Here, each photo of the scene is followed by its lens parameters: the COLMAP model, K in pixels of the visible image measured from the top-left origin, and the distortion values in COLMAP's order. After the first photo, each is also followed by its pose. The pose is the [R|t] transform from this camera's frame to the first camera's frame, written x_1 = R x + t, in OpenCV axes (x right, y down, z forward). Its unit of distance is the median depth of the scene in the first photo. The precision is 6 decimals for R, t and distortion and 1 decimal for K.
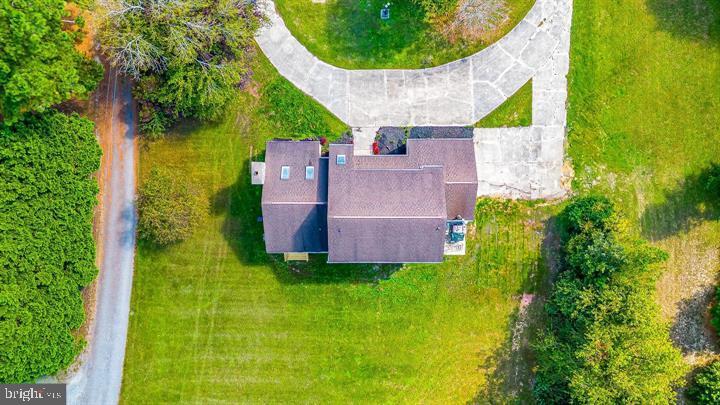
lens RADIAL K [[503.8, 0, 355.4], [0, 503.8, 204.8], [0, 0, 1]] dist [0.034330, -0.007174]
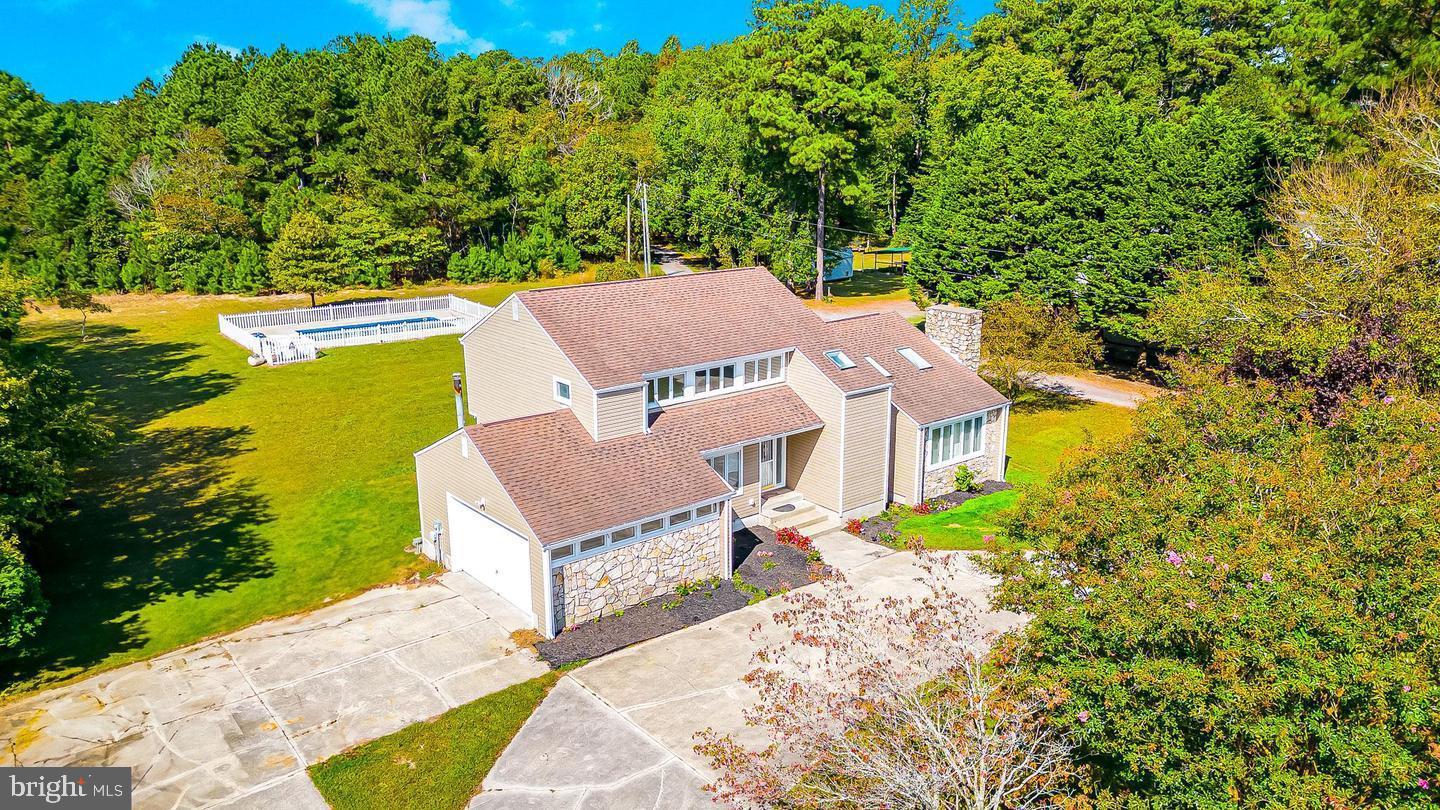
lens RADIAL K [[1007.5, 0, 720.5], [0, 1007.5, 404.0], [0, 0, 1]] dist [0.034330, -0.007174]
pose [[-0.774228, 0.160776, -0.612146, 0.445821], [-0.632771, -0.216667, 0.743408, -0.530716], [-0.013110, 0.962916, 0.269484, 0.749341]]
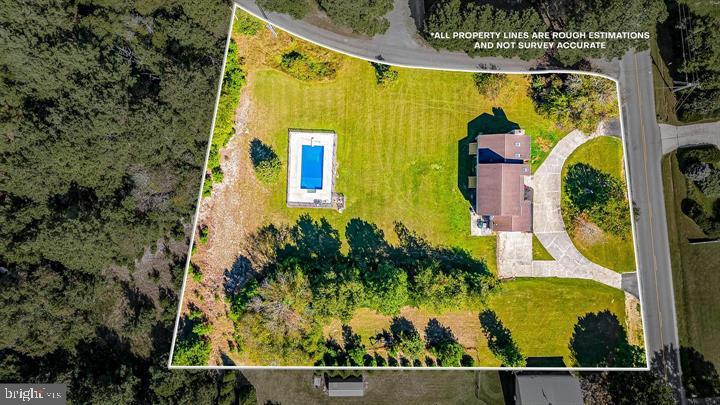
lens RADIAL K [[503.8, 0, 360.7], [0, 503.8, 204.9], [0, 0, 1]] dist [0.034330, -0.007174]
pose [[-0.004436, 0.999758, 0.021541, 0.074084], [-0.999912, -0.004166, -0.012567, 0.594717], [-0.012474, -0.021594, 0.999689, -1.106177]]
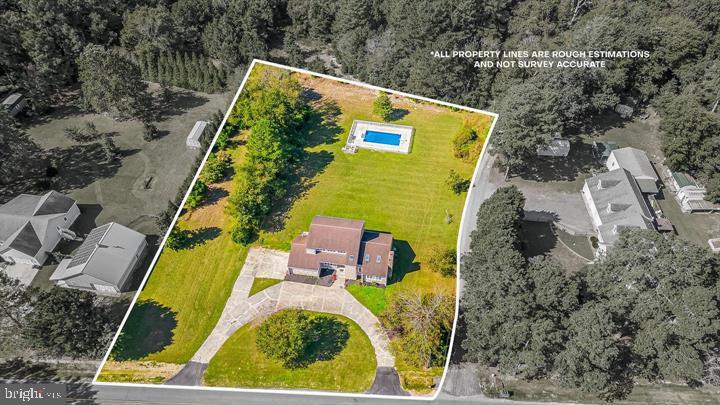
lens RADIAL K [[503.8, 0, 357.7], [0, 503.8, 201.1], [0, 0, 1]] dist [0.034330, -0.007174]
pose [[-0.987329, -0.116219, 0.108049, -0.230057], [0.158675, -0.731317, 0.663323, -1.191135], [0.001927, 0.672063, 0.740492, -0.669959]]
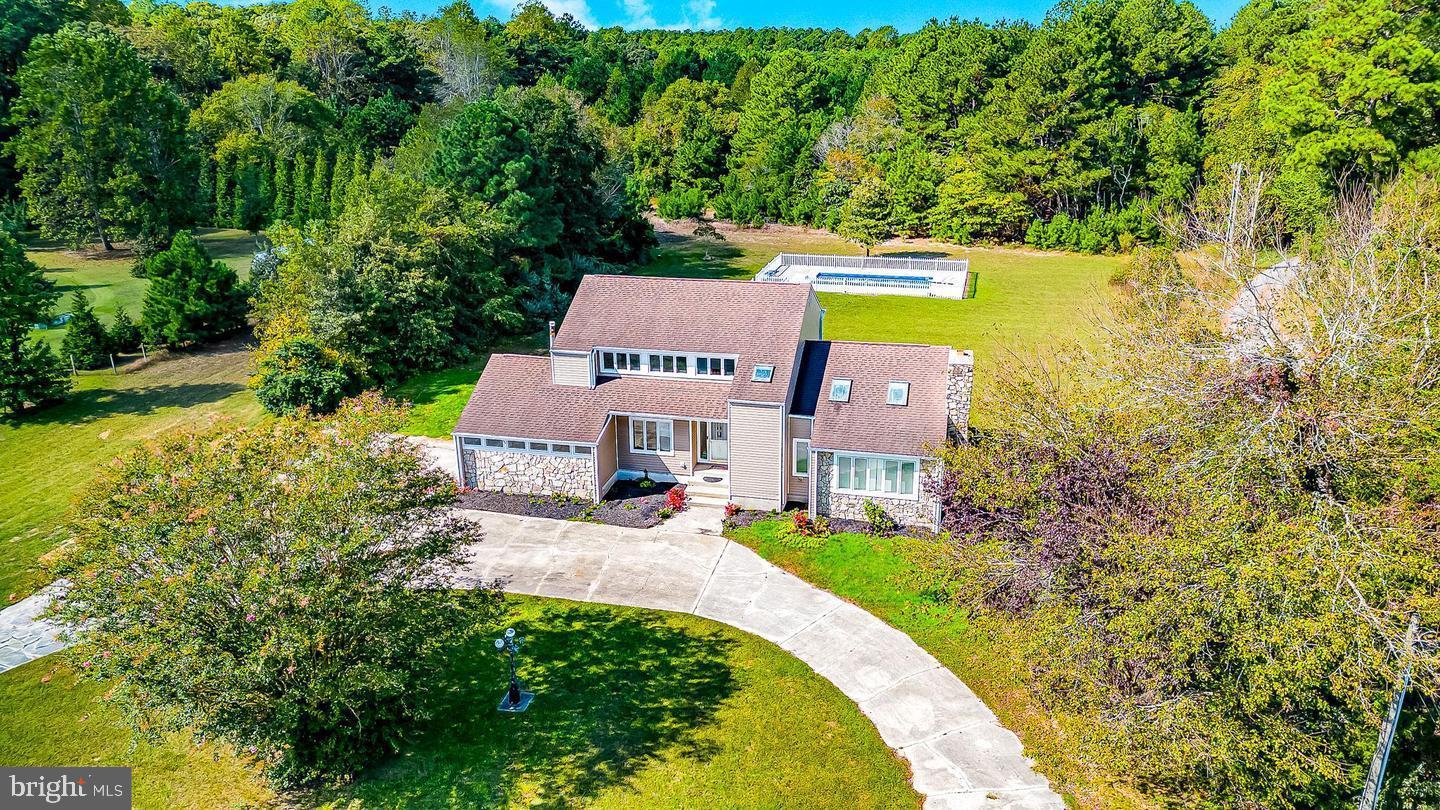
lens RADIAL K [[1007.5, 0, 725.5], [0, 1007.5, 408.4], [0, 0, 1]] dist [0.034330, -0.007174]
pose [[-0.974709, -0.066145, 0.213466, -0.167087], [0.223135, -0.341010, 0.913194, -0.815052], [0.012390, 0.937730, 0.347144, 0.651086]]
